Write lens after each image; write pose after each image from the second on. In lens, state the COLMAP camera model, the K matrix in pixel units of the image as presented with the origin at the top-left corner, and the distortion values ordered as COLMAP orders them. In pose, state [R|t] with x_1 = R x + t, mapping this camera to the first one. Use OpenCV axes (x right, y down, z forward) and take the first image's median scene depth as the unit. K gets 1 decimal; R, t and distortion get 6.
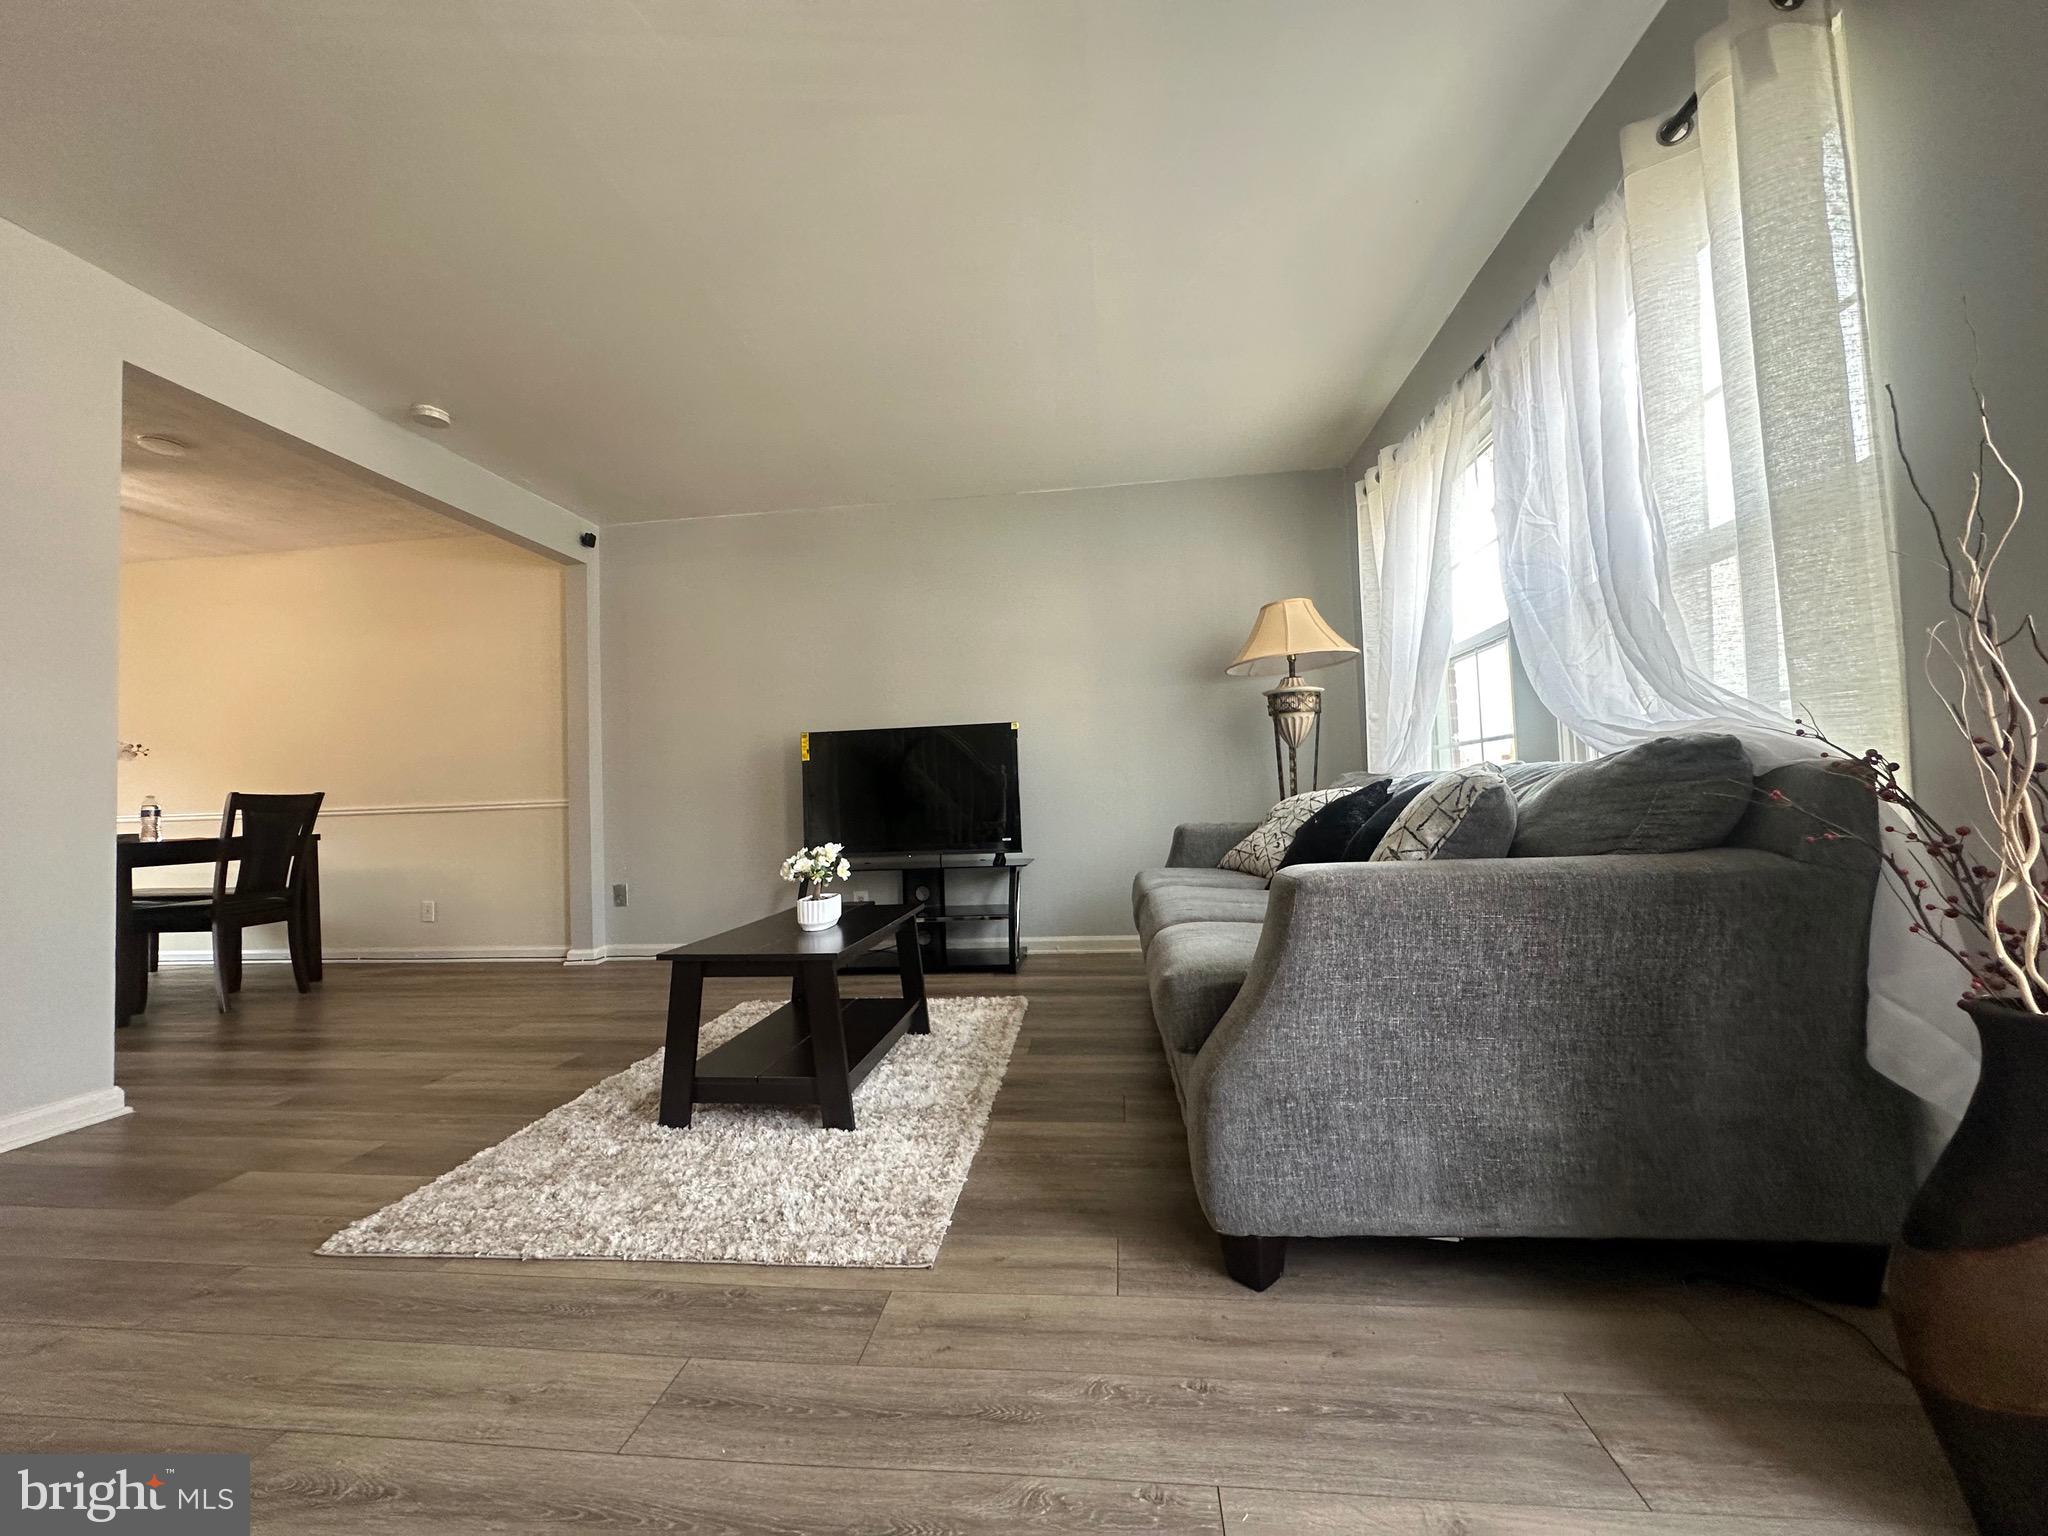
lens RADIAL K [[814.6, 0, 1023.9], [0, 814.6, 763.9], [0, 0, 1]] dist [-0.003058, 0.000835]
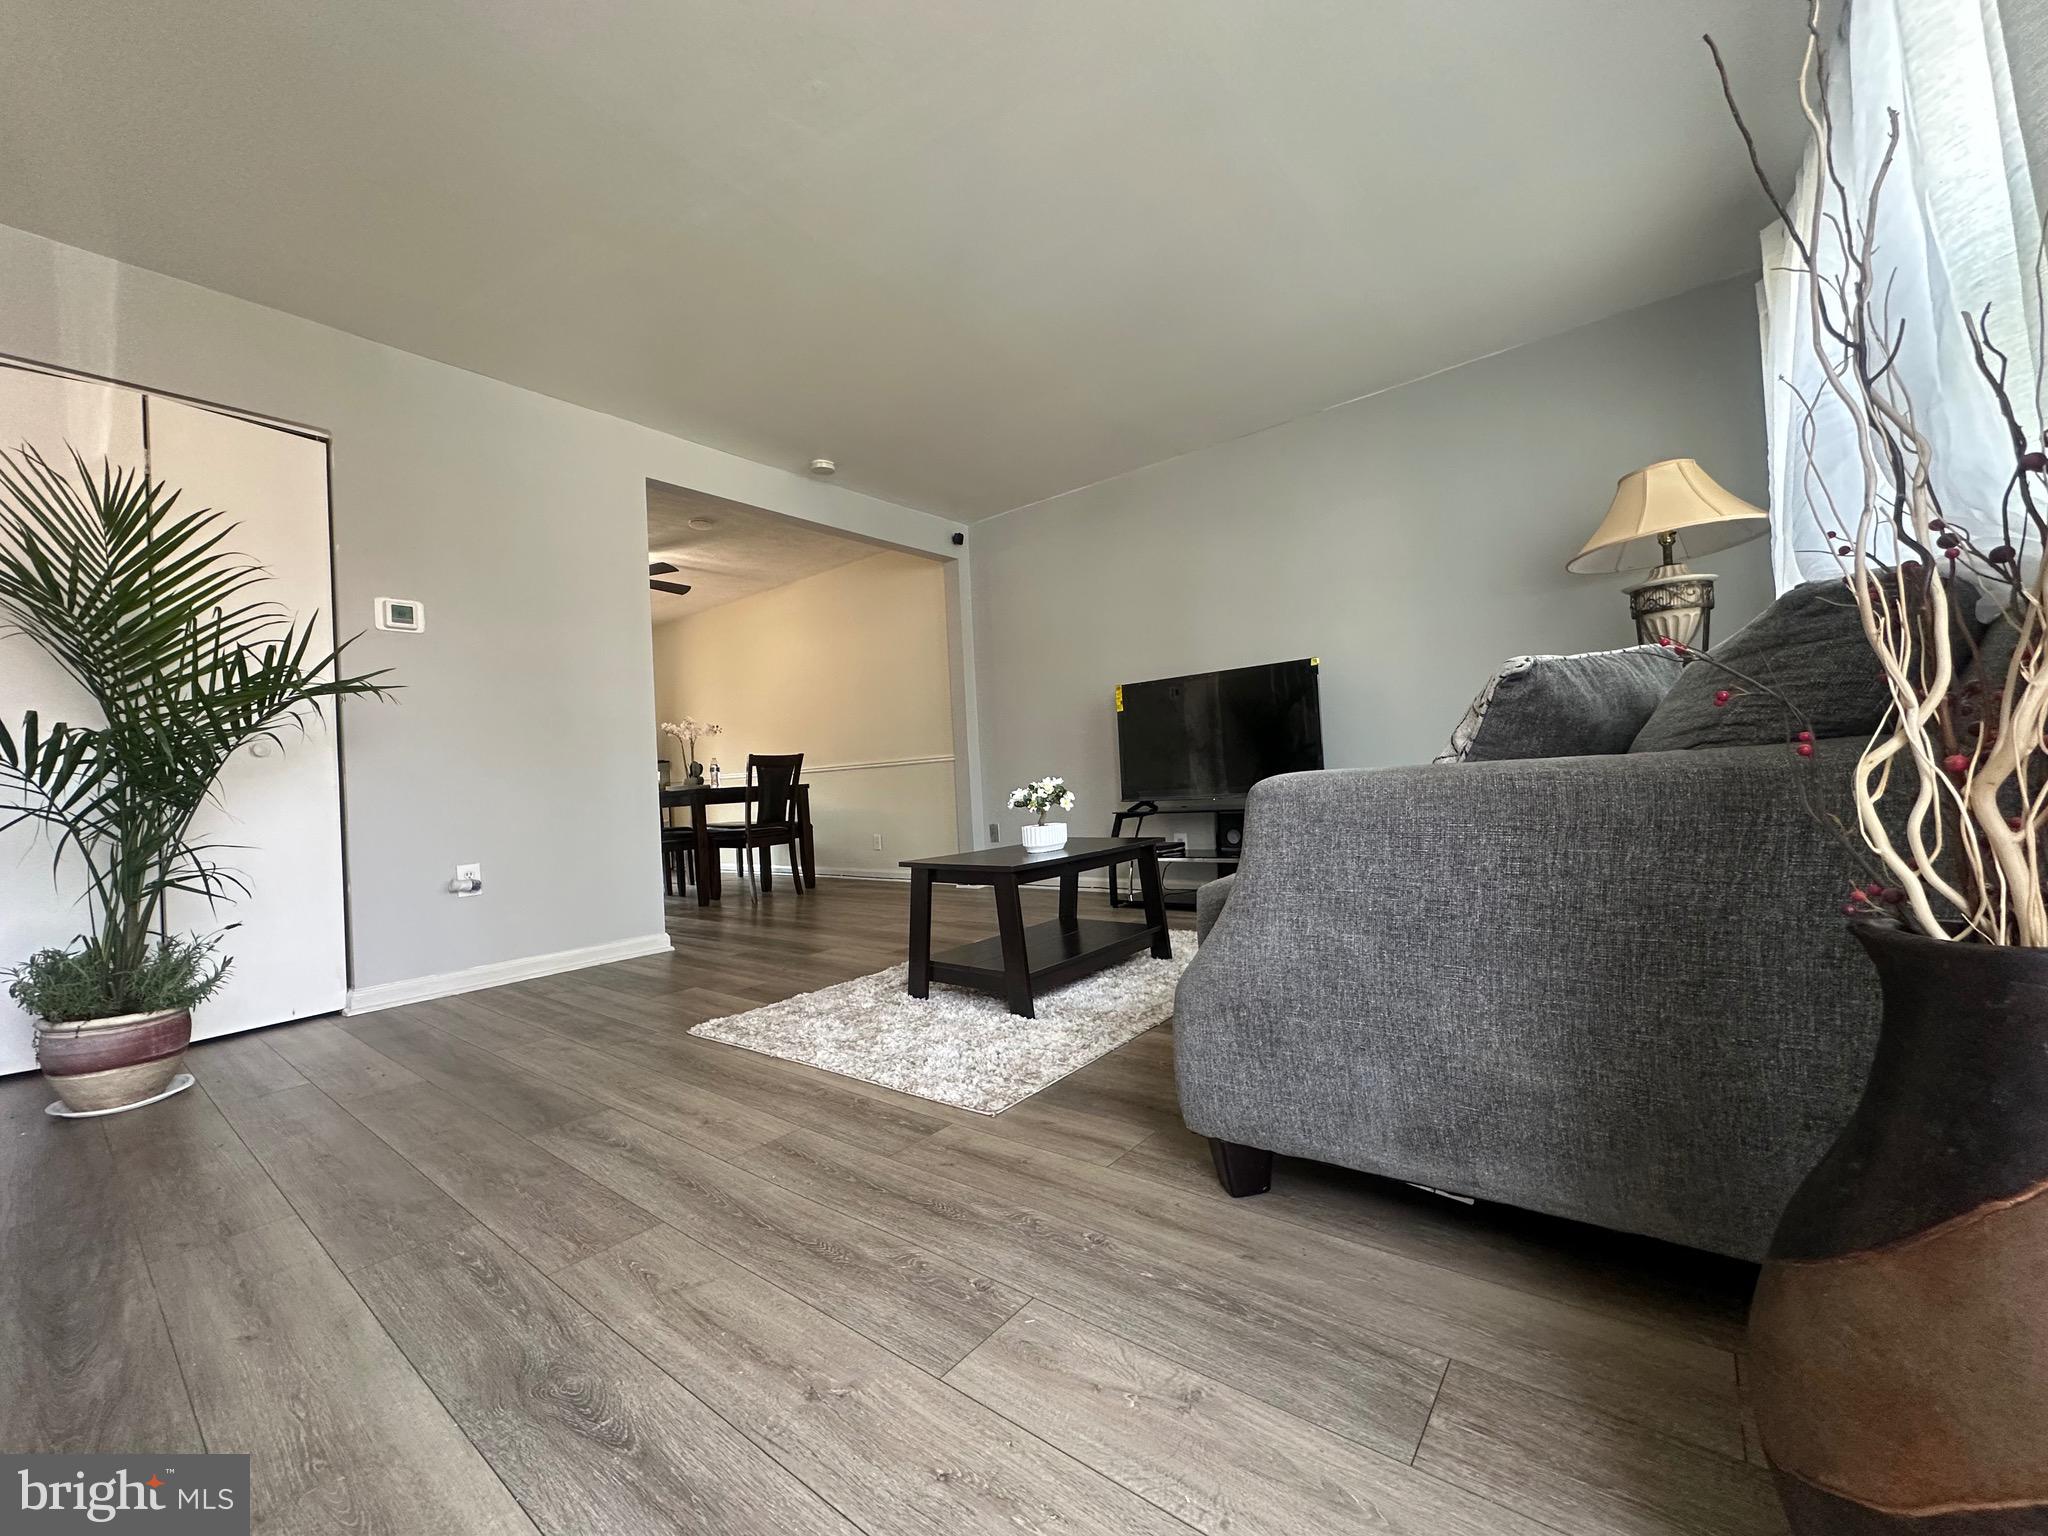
lens RADIAL K [[814.6, 0, 1024.8], [0, 814.6, 765.2], [0, 0, 1]] dist [-0.003058, 0.000835]
pose [[0.847224, -0.022204, -0.530771, 0.512105], [0.048641, 0.998171, 0.035885, 0.058033], [0.529004, -0.056220, 0.846755, 0.037738]]
